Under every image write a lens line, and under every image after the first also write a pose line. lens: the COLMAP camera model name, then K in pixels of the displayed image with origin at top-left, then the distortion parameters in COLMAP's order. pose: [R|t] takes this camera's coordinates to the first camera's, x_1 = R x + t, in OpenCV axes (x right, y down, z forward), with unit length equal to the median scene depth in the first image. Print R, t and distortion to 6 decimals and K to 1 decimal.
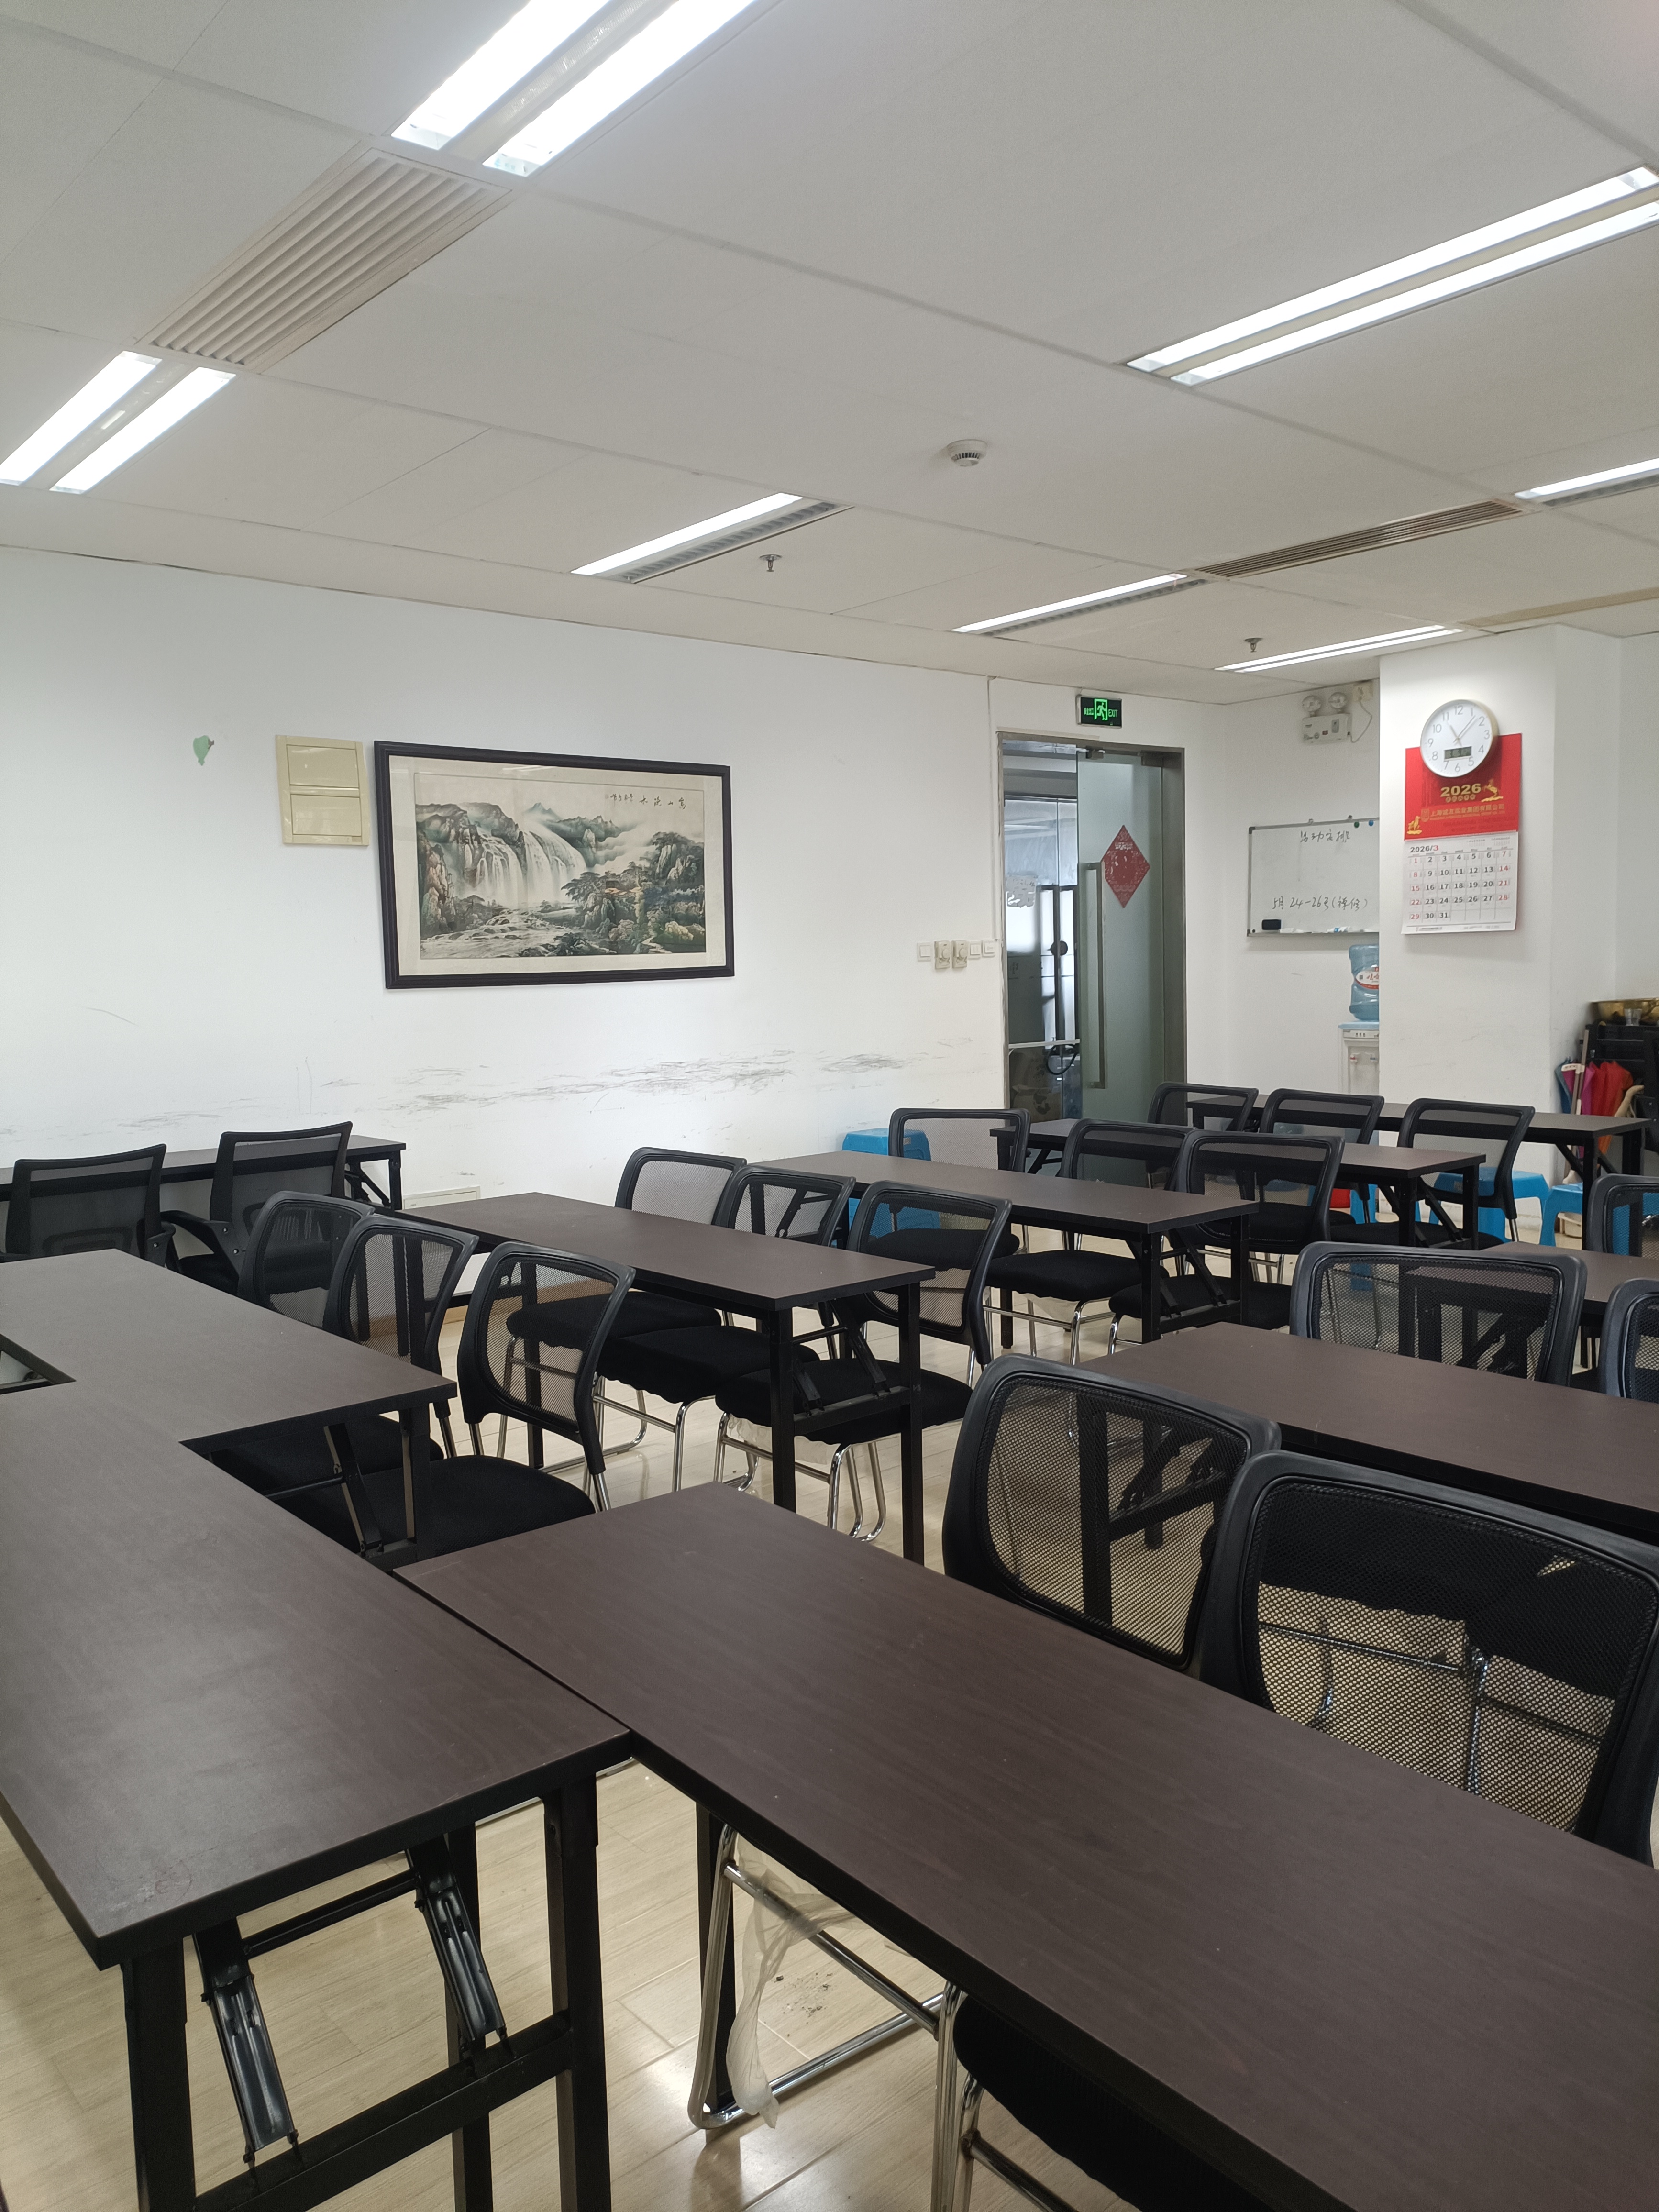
lens RADIAL K [[1637.2, 0, 823.9], [0, 1637.2, 1105.6], [0, 0, 1]] dist [0.016059, -0.001792]
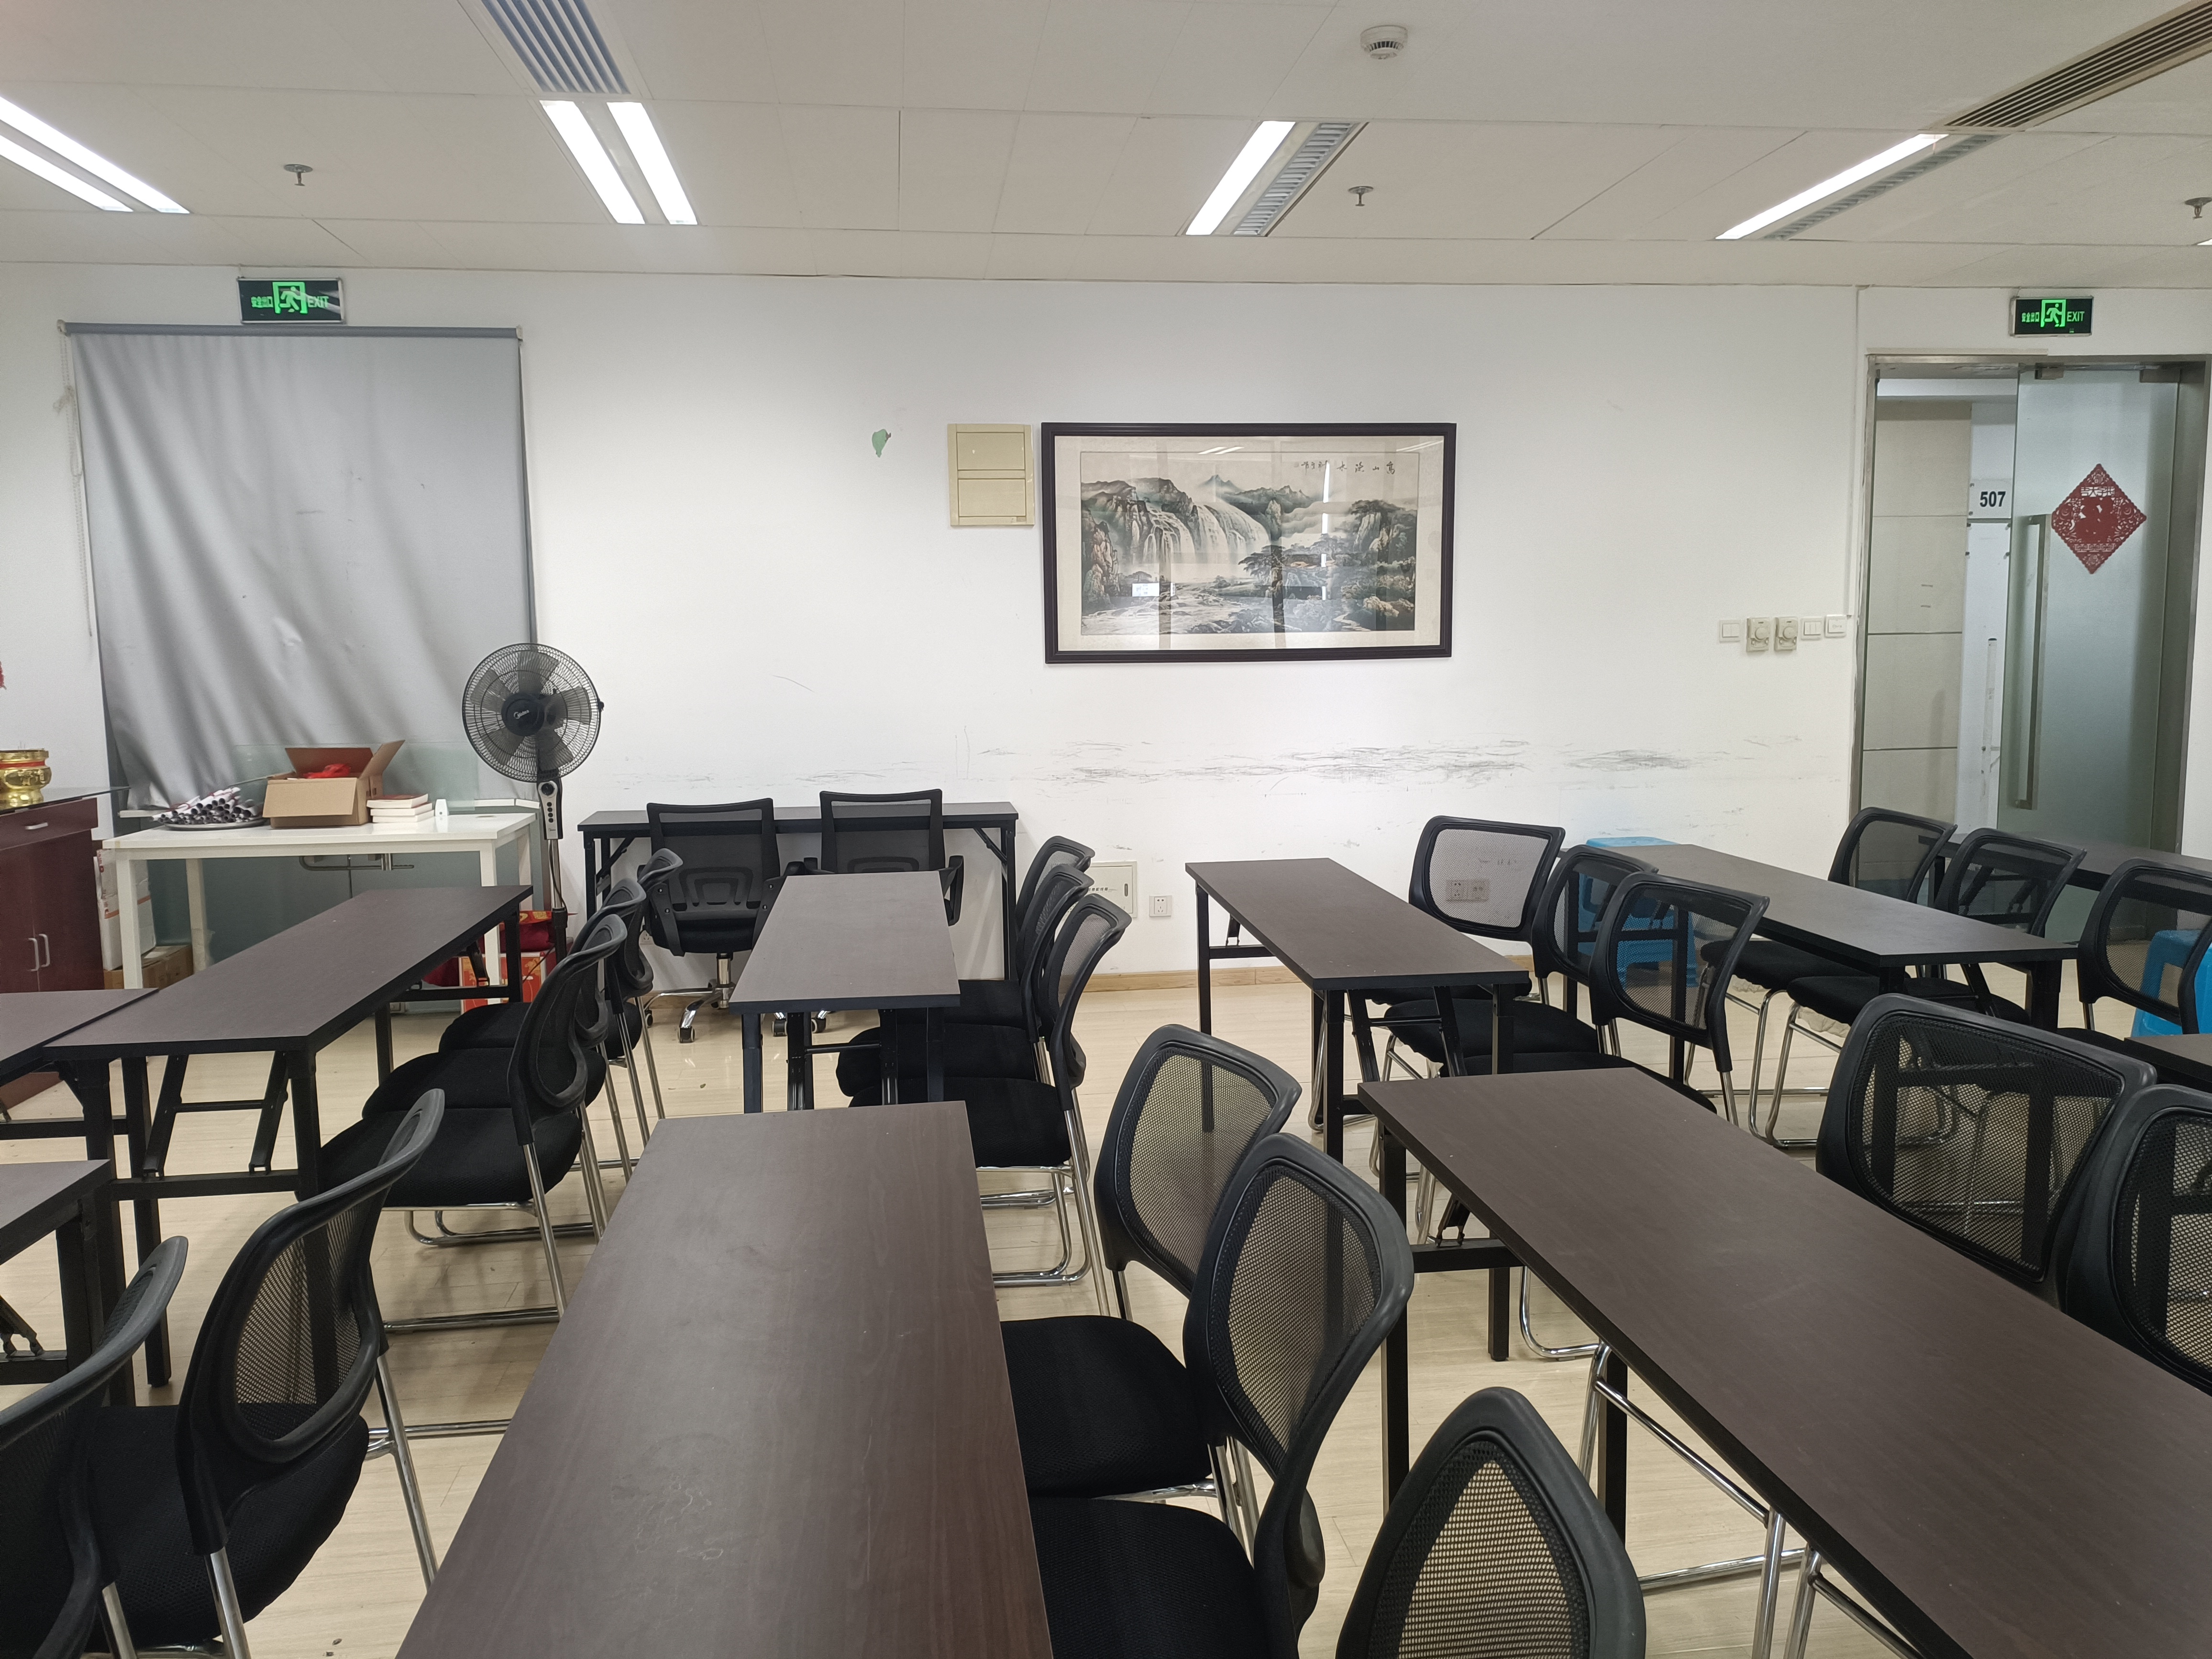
lens RADIAL K [[1637.2, 0, 1098.1], [0, 1637.2, 827.7], [0, 0, 1]] dist [0.016059, -0.001792]
pose [[0.826885, 0.079552, -0.556716, 0.317927], [-0.059212, 0.996757, 0.054483, -0.024060], [0.559245, -0.012087, 0.828914, 0.147038]]
